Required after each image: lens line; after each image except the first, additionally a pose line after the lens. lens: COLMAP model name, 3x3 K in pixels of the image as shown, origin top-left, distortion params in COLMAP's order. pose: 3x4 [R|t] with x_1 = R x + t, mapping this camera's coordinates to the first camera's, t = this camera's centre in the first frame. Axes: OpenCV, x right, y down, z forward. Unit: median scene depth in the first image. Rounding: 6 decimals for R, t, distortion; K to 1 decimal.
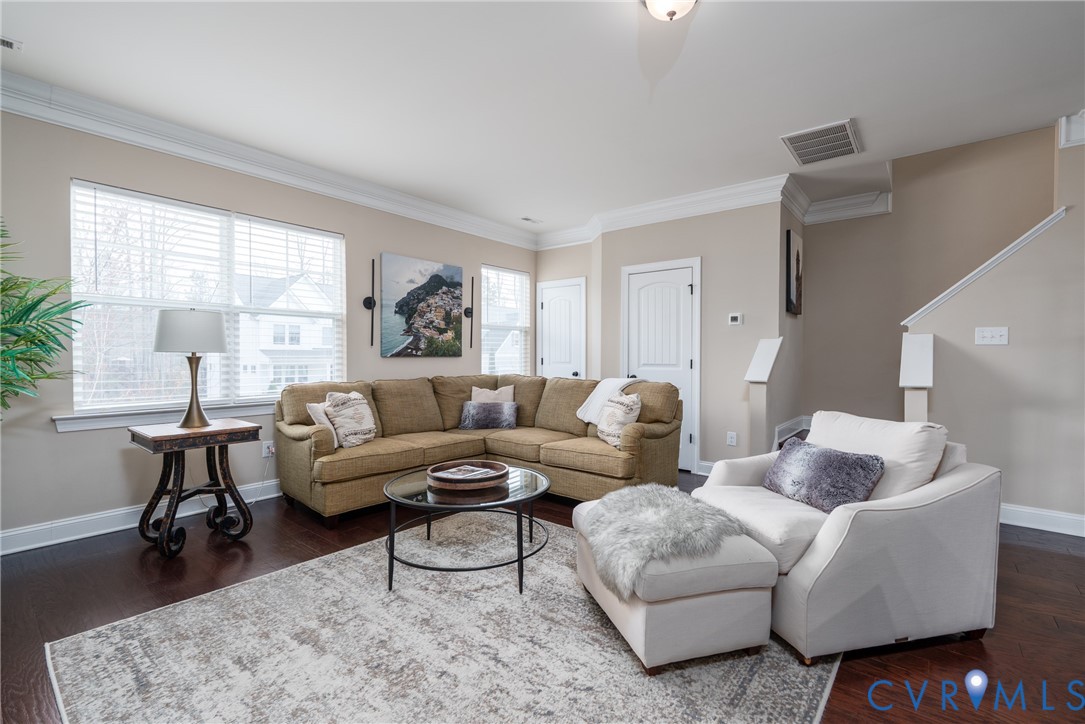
lens RADIAL K [[479.2, 0, 546.2], [0, 479.2, 359.4], [0, 0, 1]] dist [-0.008731, 0.000740]
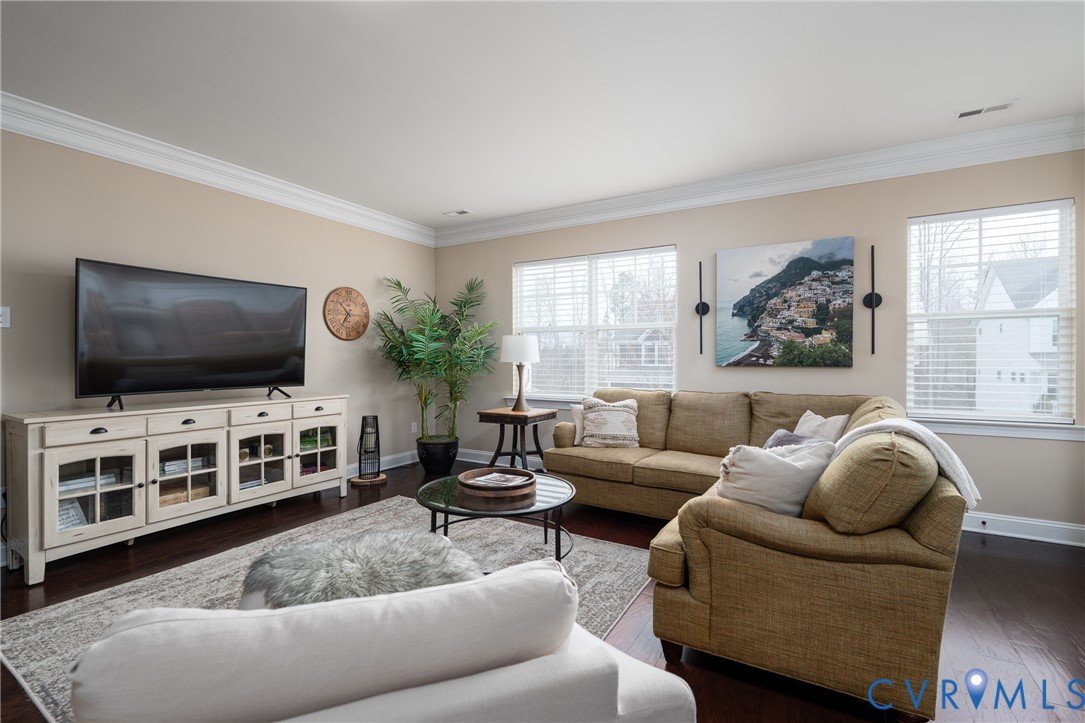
lens RADIAL K [[479.2, 0, 537.5], [0, 479.2, 362.6], [0, 0, 1]] dist [-0.008731, 0.000740]
pose [[0.145306, 0.009714, -0.989339, 0.465695], [-0.007158, 0.999936, 0.008766, -0.016094], [0.989361, 0.005808, 0.145367, 0.494605]]
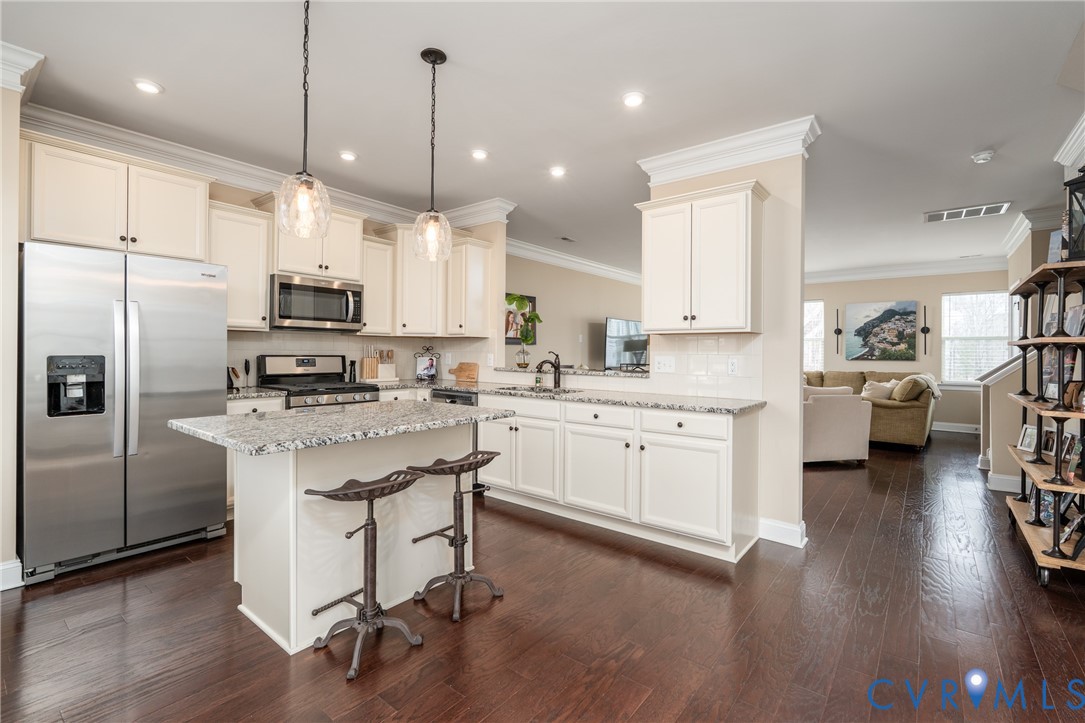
lens RADIAL K [[479.2, 0, 540.9], [0, 479.2, 351.3], [0, 0, 1]] dist [-0.008731, 0.000740]
pose [[0.007476, -0.003816, -0.999965, 1.396639], [-0.017558, 0.999838, -0.003946, -0.008933], [0.999818, 0.017587, 0.007408, -0.185975]]
